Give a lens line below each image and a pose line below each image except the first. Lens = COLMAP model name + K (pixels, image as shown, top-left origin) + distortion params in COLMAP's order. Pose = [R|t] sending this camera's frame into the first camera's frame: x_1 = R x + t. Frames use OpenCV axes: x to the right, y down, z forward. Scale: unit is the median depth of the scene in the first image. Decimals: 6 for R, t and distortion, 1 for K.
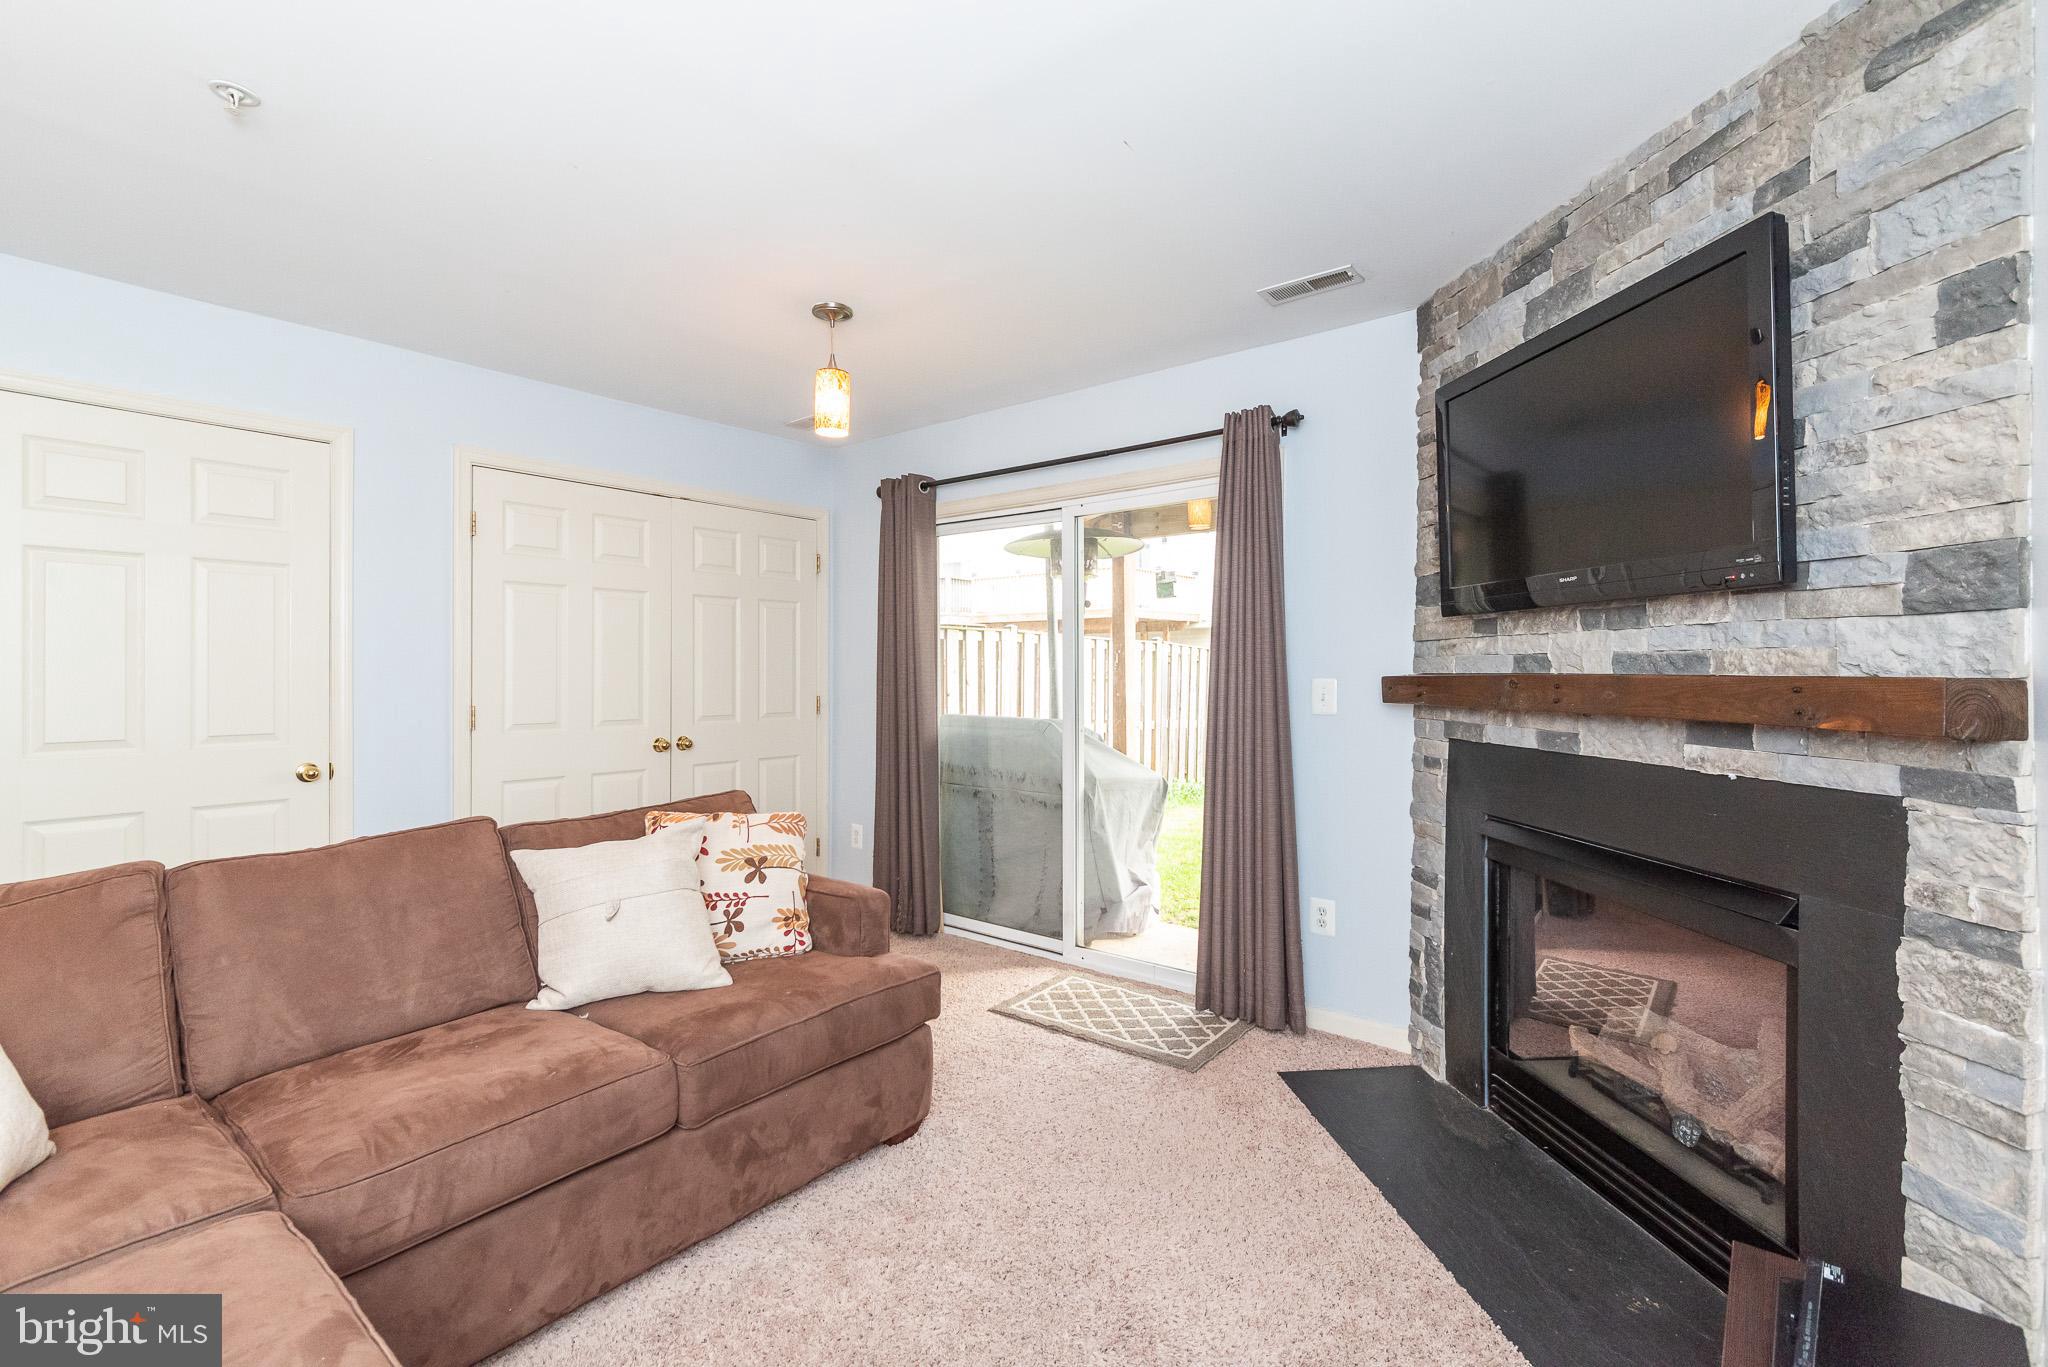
lens RADIAL K [[878.7, 0, 1026.6], [0, 878.7, 672.2], [0, 0, 1]] dist [0.000417, 0.000034]
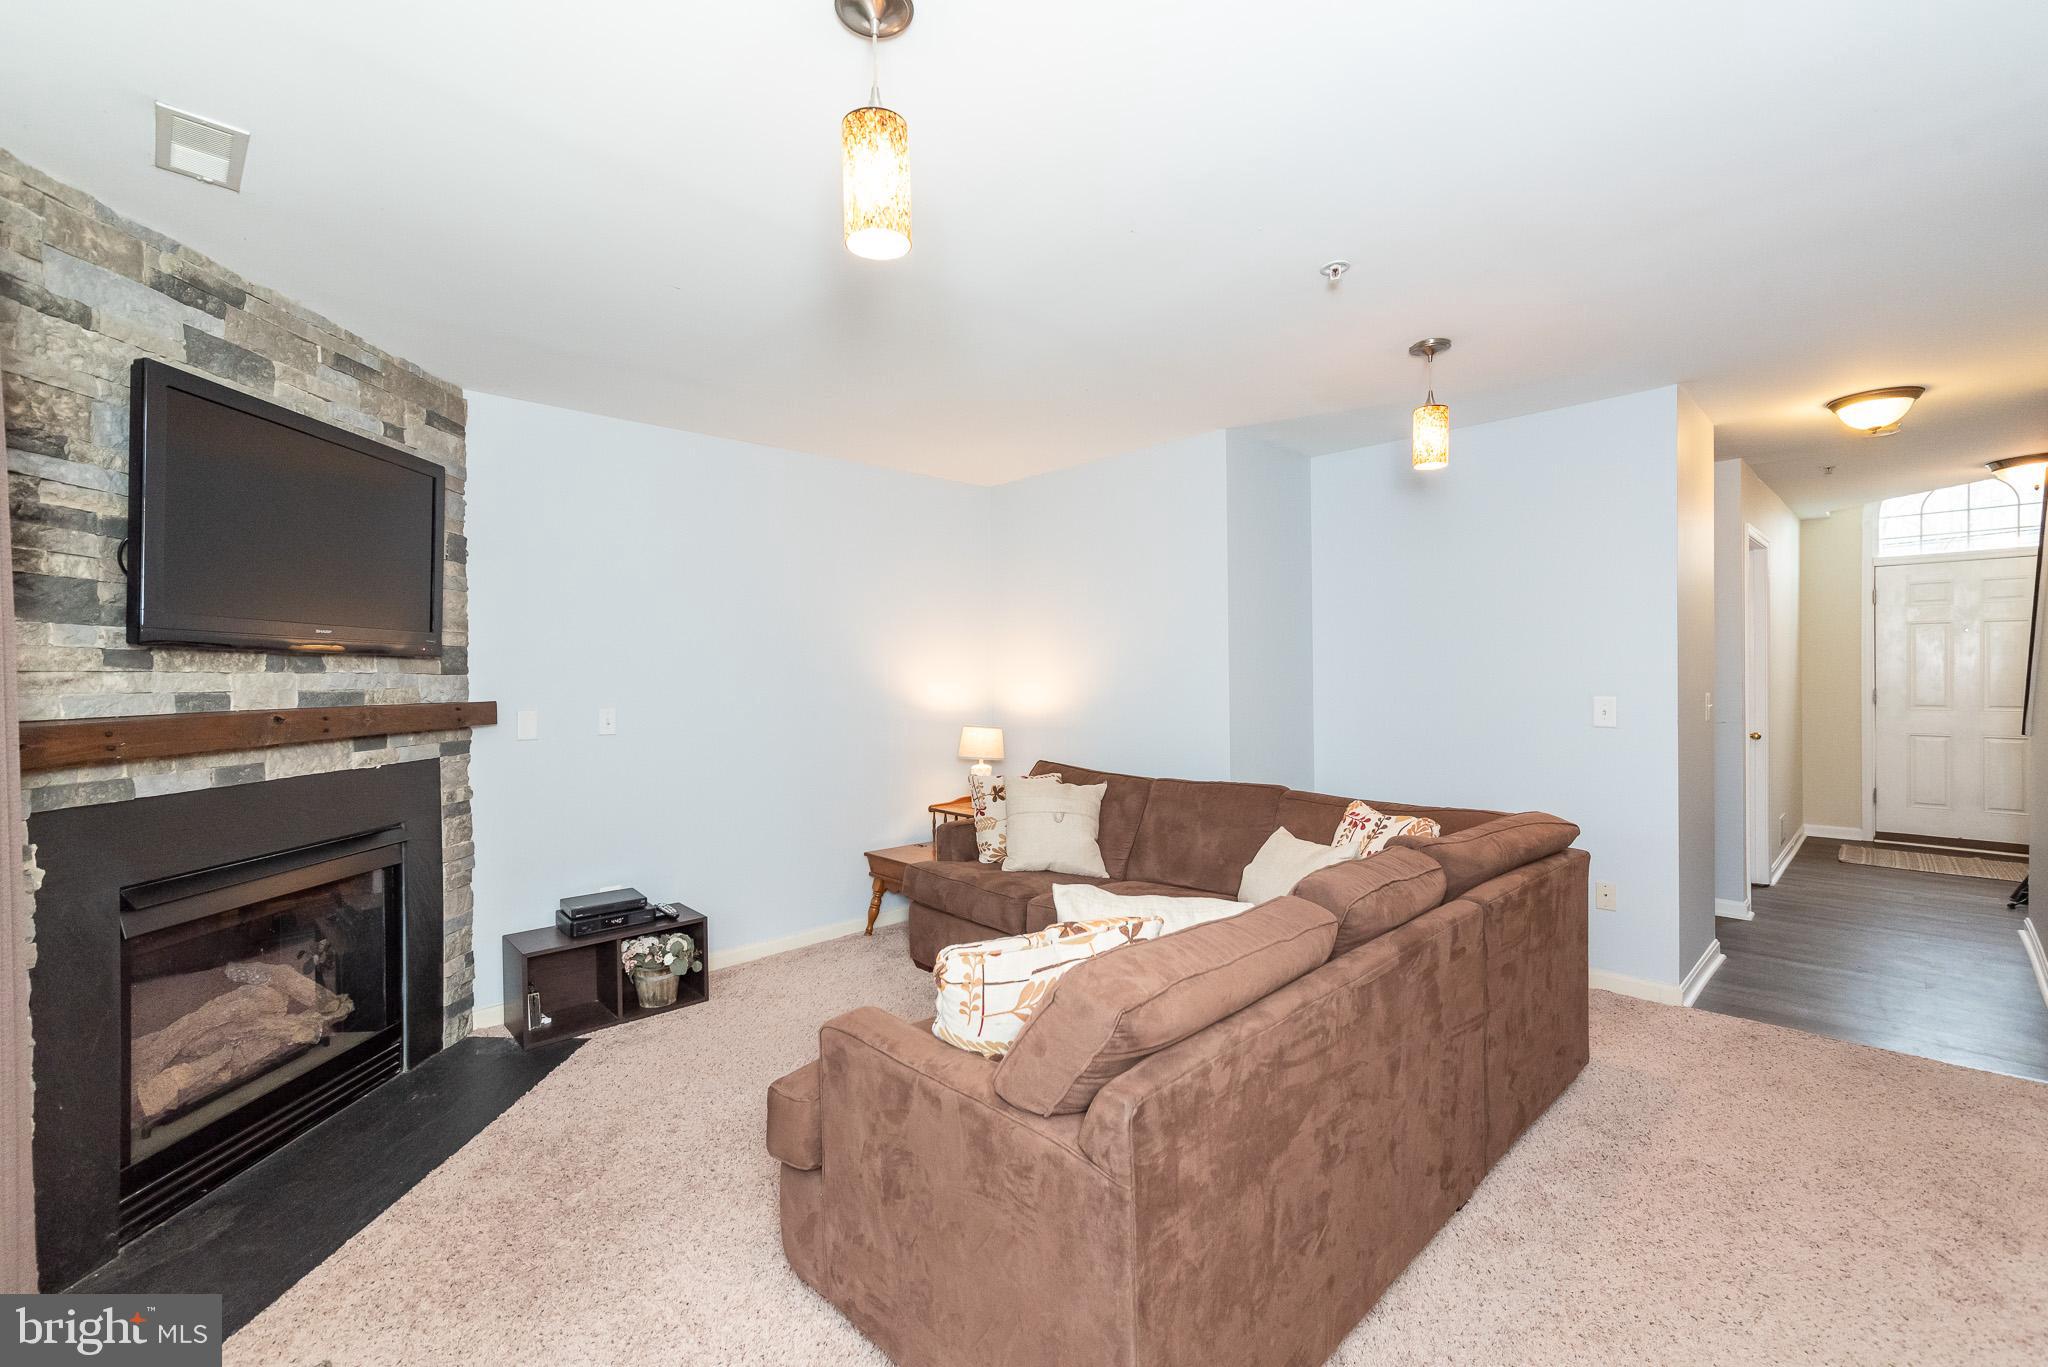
lens RADIAL K [[878.7, 0, 1026.6], [0, 878.7, 672.2], [0, 0, 1]] dist [0.000417, 0.000034]
pose [[-0.991109, 0.003751, 0.133001, -0.576720], [0.003611, 0.999993, -0.001291, -0.047936], [-0.133005, -0.000799, -0.991115, 2.281852]]
